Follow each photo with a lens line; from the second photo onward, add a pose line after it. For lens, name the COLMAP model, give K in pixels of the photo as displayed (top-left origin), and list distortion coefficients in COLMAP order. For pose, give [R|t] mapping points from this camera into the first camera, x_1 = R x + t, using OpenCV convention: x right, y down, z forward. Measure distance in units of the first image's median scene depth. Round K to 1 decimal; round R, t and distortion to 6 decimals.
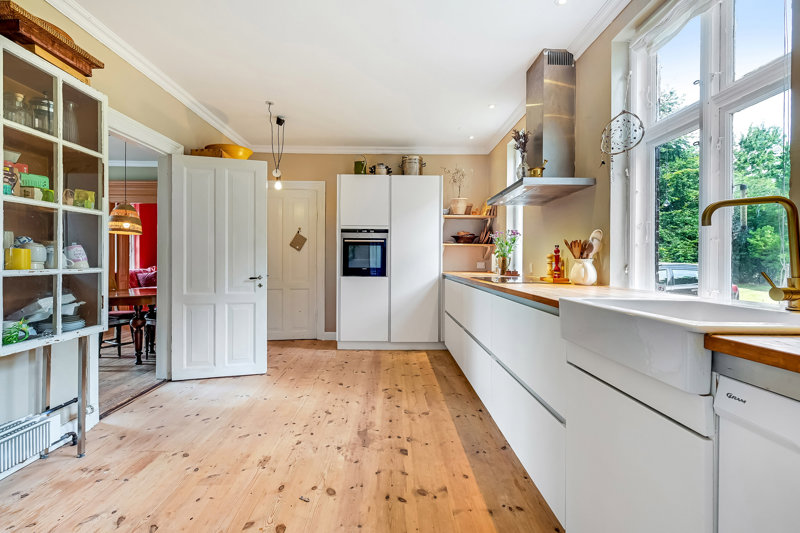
lens RADIAL K [[359.3, 0, 397.1], [0, 359.3, 258.1], [0, 0, 1]] dist [0.001594, 0.000448]
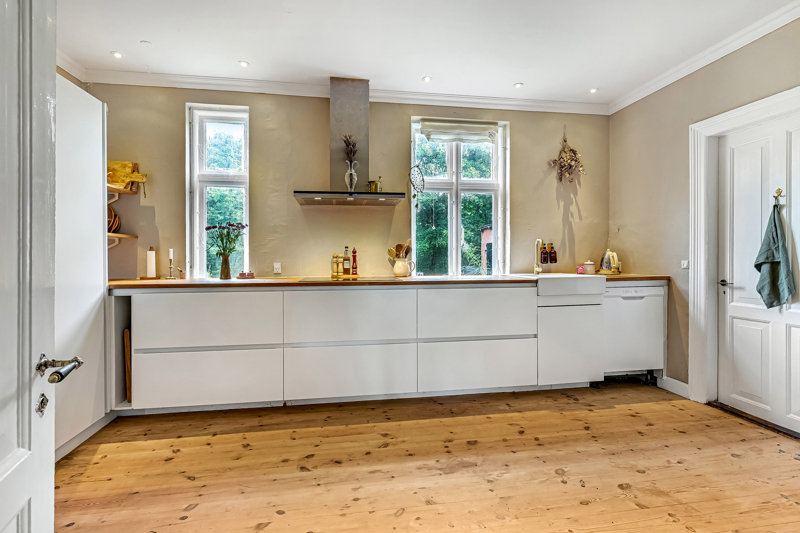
lens RADIAL K [[366.4, 0, 396.1], [0, 366.4, 259.3], [0, 0, 1]] dist [-0.000745, -0.000446]
pose [[-0.137792, -0.014279, 0.990358, -0.909867], [-0.003064, 0.999897, 0.013990, -0.015311], [-0.990456, -0.001107, -0.137822, 1.230084]]
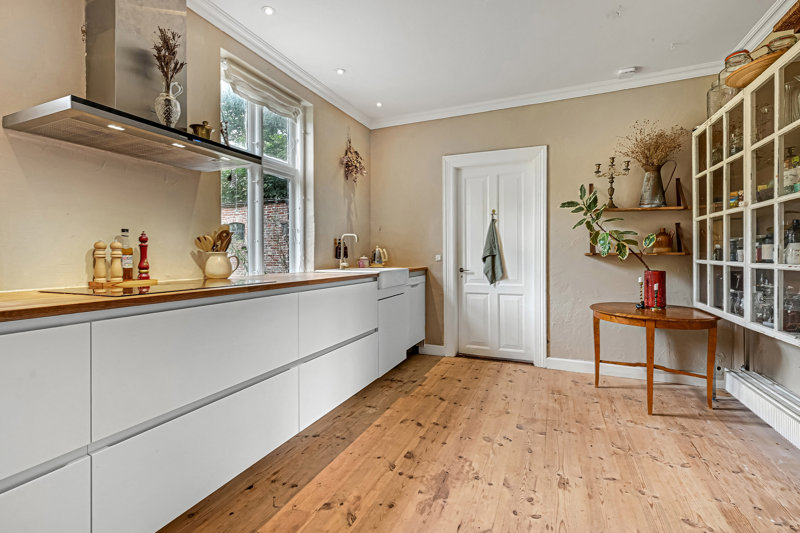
lens RADIAL K [[359.3, 0, 397.1], [0, 359.3, 258.1], [0, 0, 1]] dist [0.001594, 0.000448]
pose [[-0.908152, -0.006773, 0.418587, -0.311771], [-0.005168, 0.999974, 0.004969, 0.010992], [-0.418610, 0.002350, -0.908163, 1.681325]]
